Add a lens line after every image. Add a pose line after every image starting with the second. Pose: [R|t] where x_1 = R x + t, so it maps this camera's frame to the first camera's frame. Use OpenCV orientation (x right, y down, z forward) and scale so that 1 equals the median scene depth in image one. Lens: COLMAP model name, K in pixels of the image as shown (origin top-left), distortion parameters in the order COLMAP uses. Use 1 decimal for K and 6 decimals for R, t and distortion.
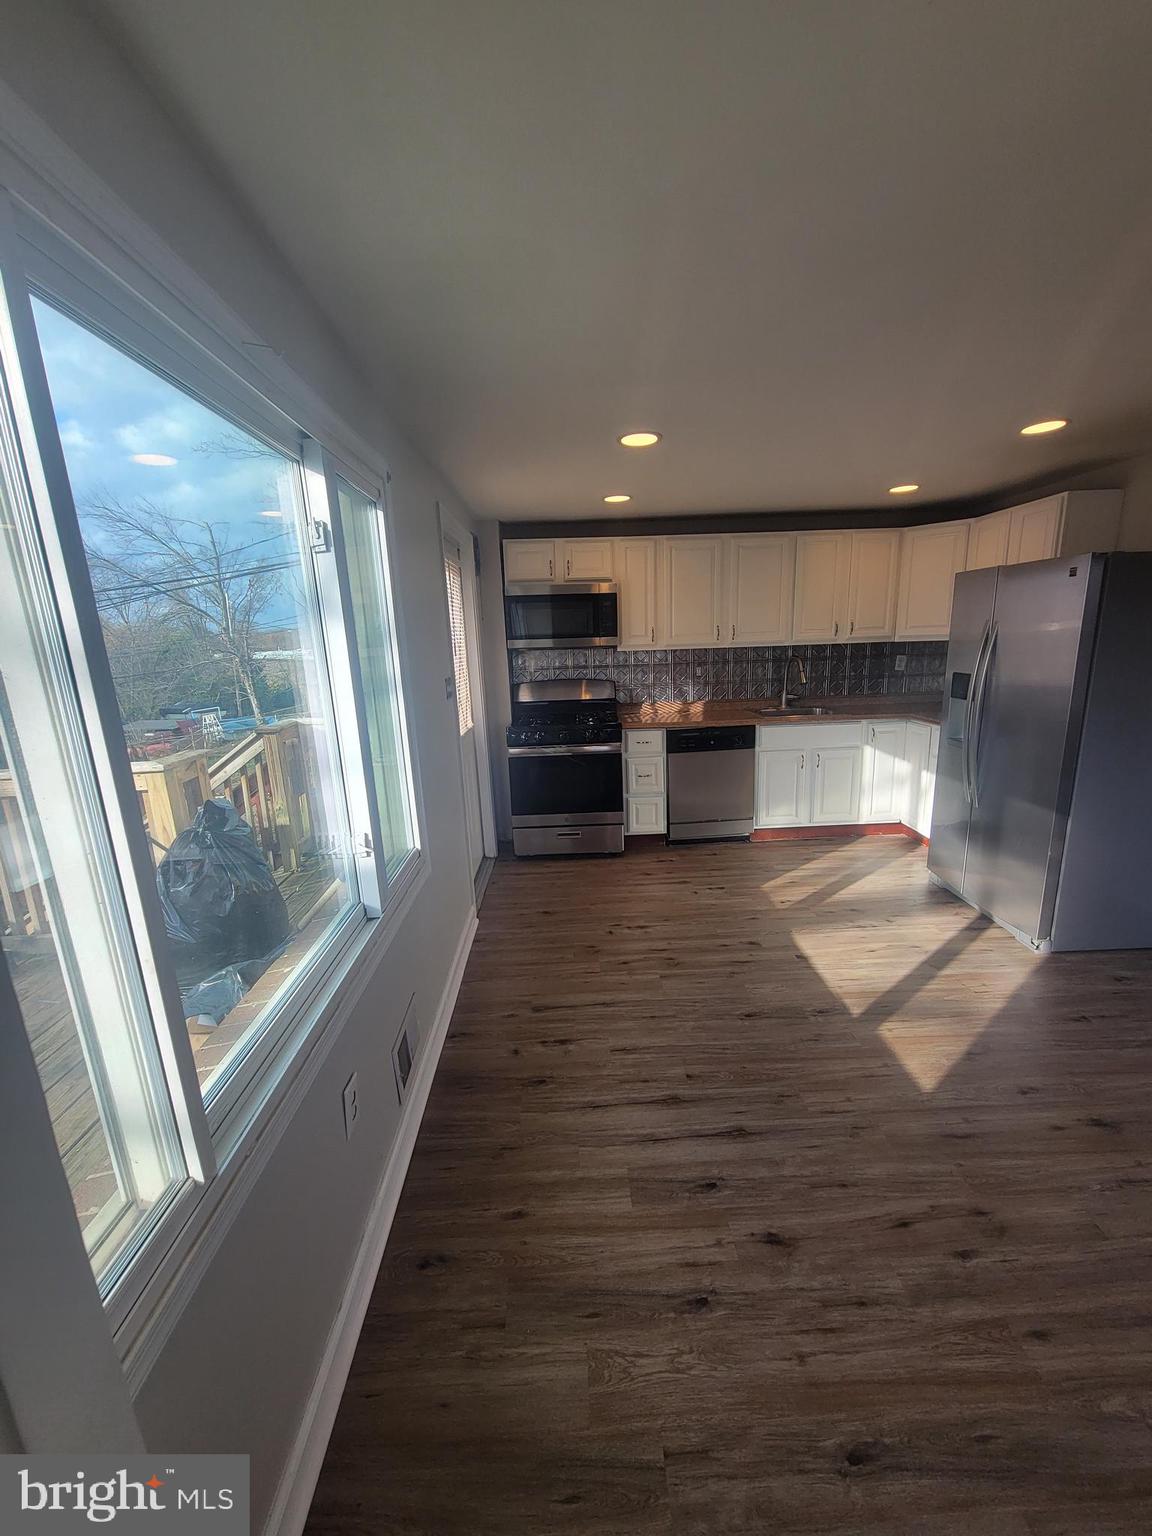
lens RADIAL K [[625.6, 0, 582.7], [0, 625.6, 784.6], [0, 0, 1]] dist [-0.002134, 0.000125]
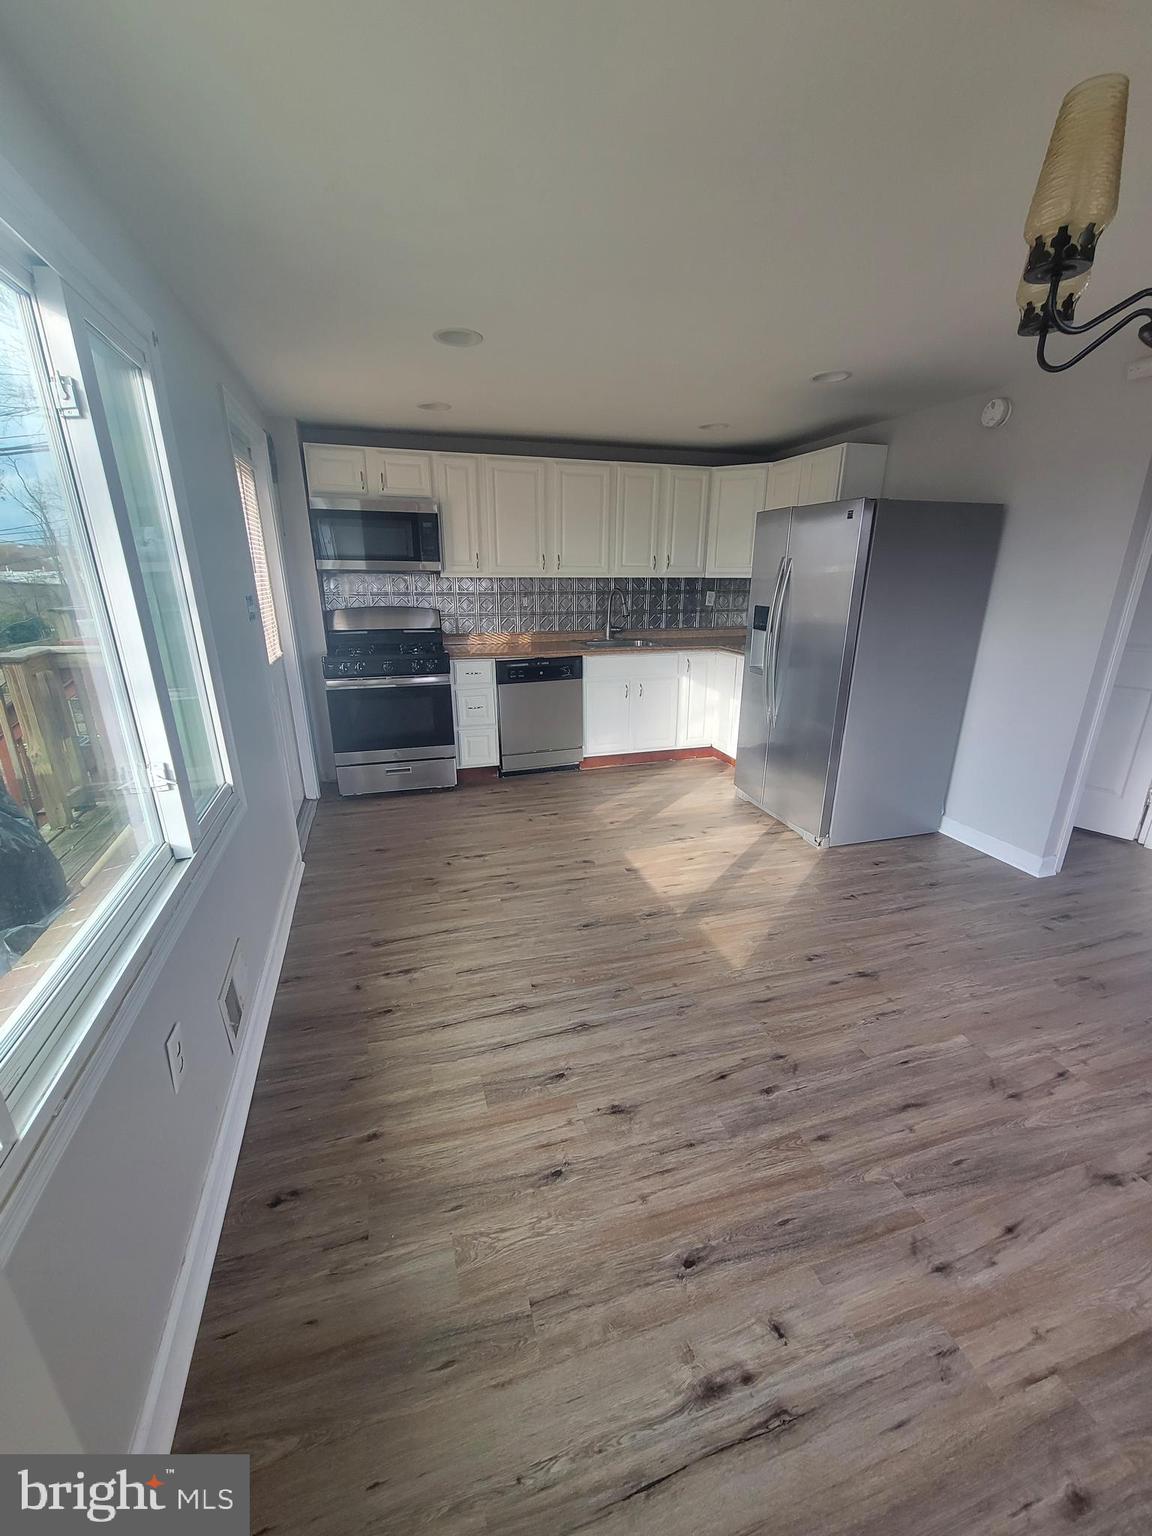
lens RADIAL K [[625.6, 0, 582.7], [0, 625.6, 785.4], [0, 0, 1]] dist [-0.002134, 0.000125]
pose [[0.962318, -0.051891, 0.266929, -0.010781], [0.026375, 0.994807, 0.098304, 0.021962], [-0.270644, -0.087559, 0.958689, -0.001121]]
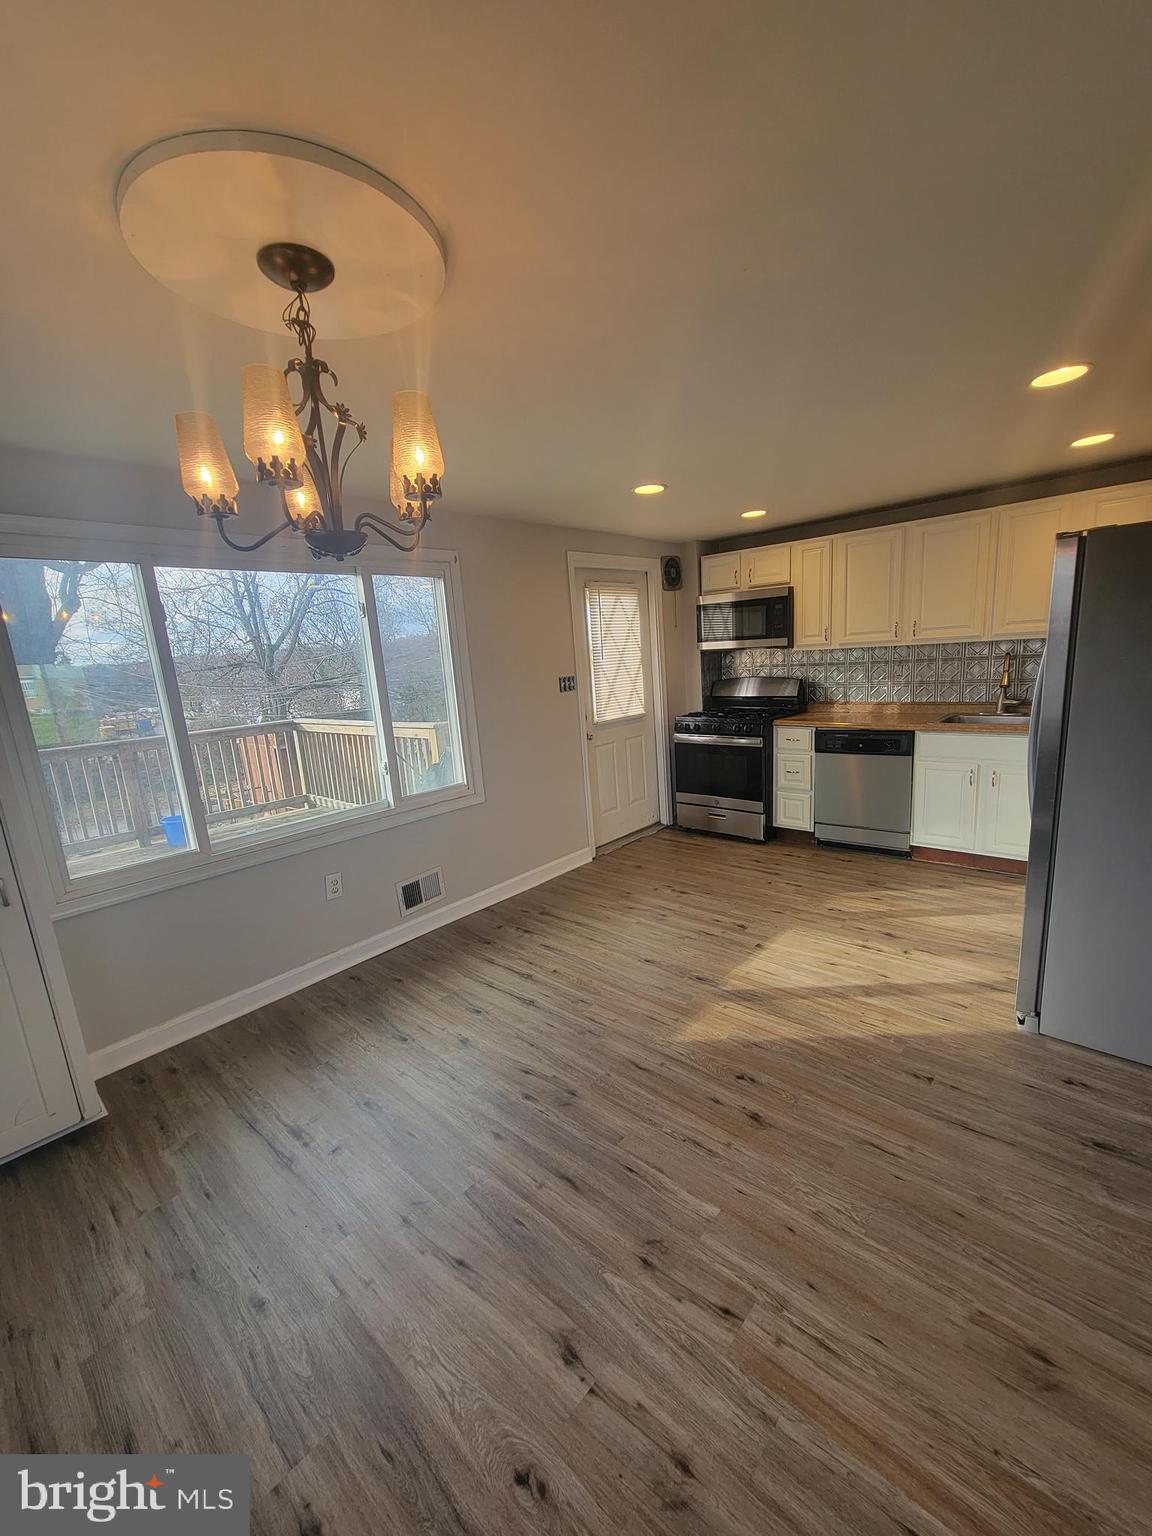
lens RADIAL K [[625.6, 0, 583.9], [0, 625.6, 784.8], [0, 0, 1]] dist [-0.002134, 0.000125]
pose [[0.725167, 0.131120, -0.675973, 0.805856], [-0.118376, 0.990826, 0.065202, -0.028497], [0.678321, 0.032736, 0.734036, 0.011734]]
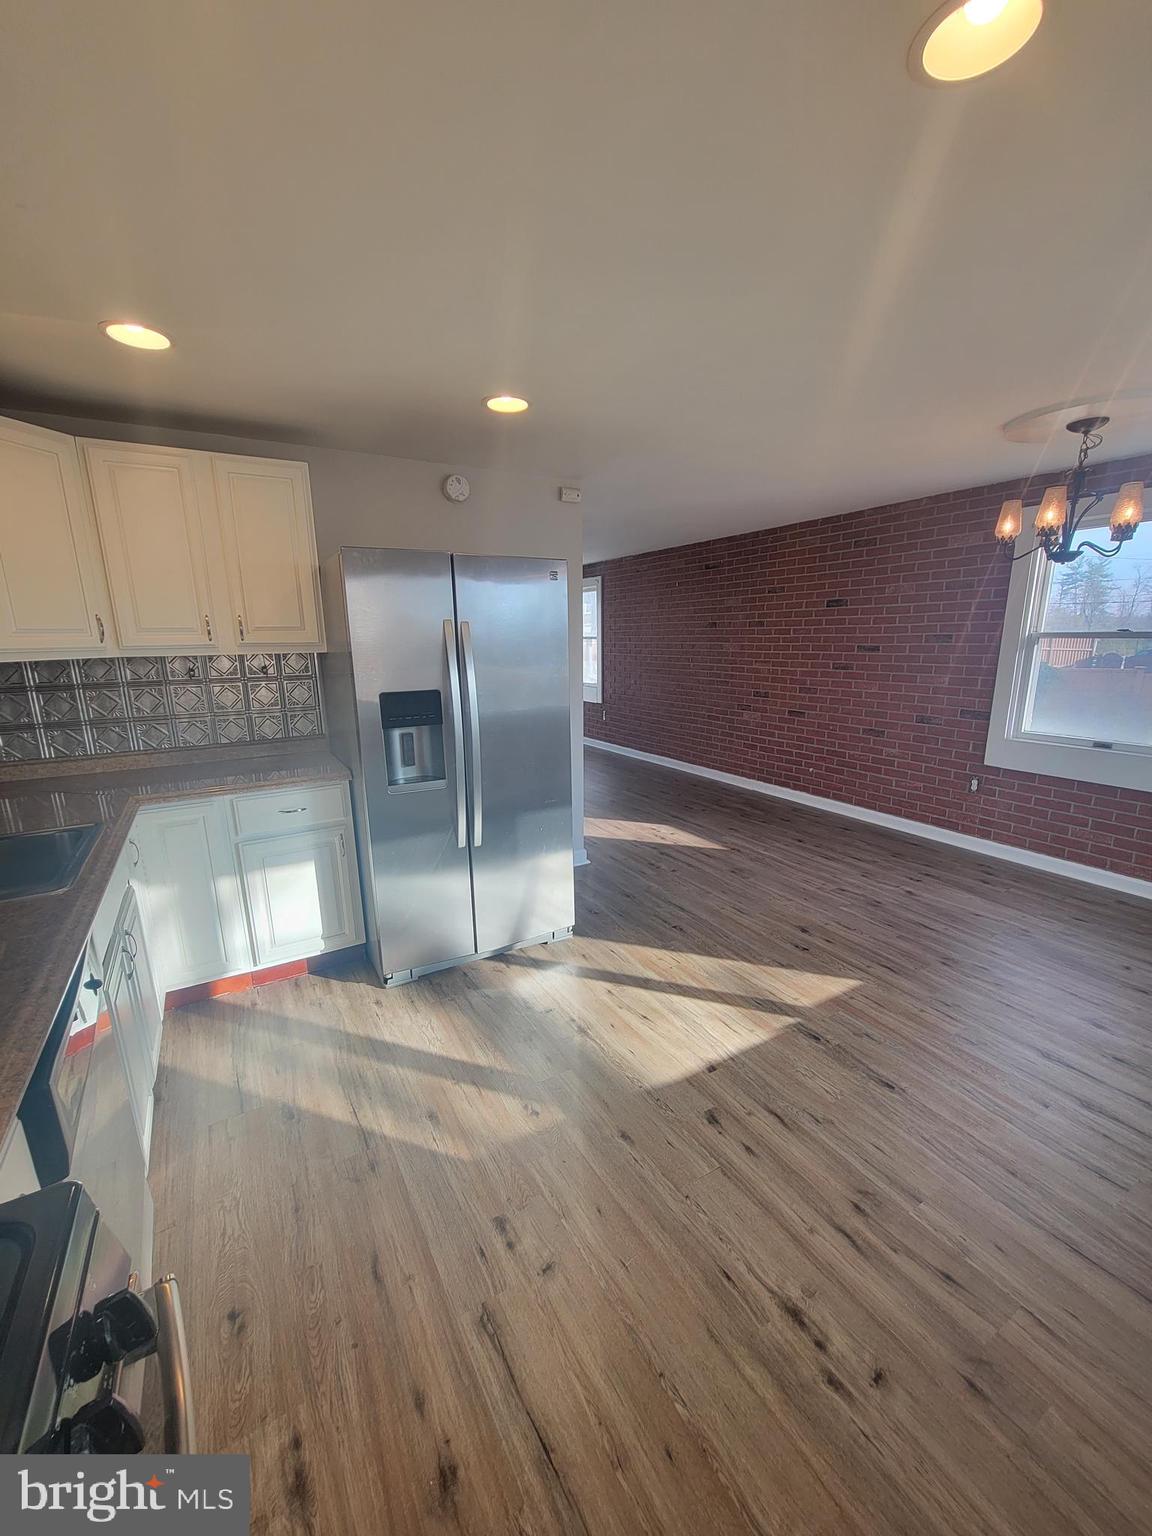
lens RADIAL K [[625.6, 0, 584.7], [0, 625.6, 783.3], [0, 0, 1]] dist [-0.002134, 0.000125]
pose [[-0.482353, -0.160922, 0.861069, -0.152774], [0.233294, 0.923880, 0.303347, -0.283037], [-0.844340, 0.347203, -0.408094, 1.294924]]
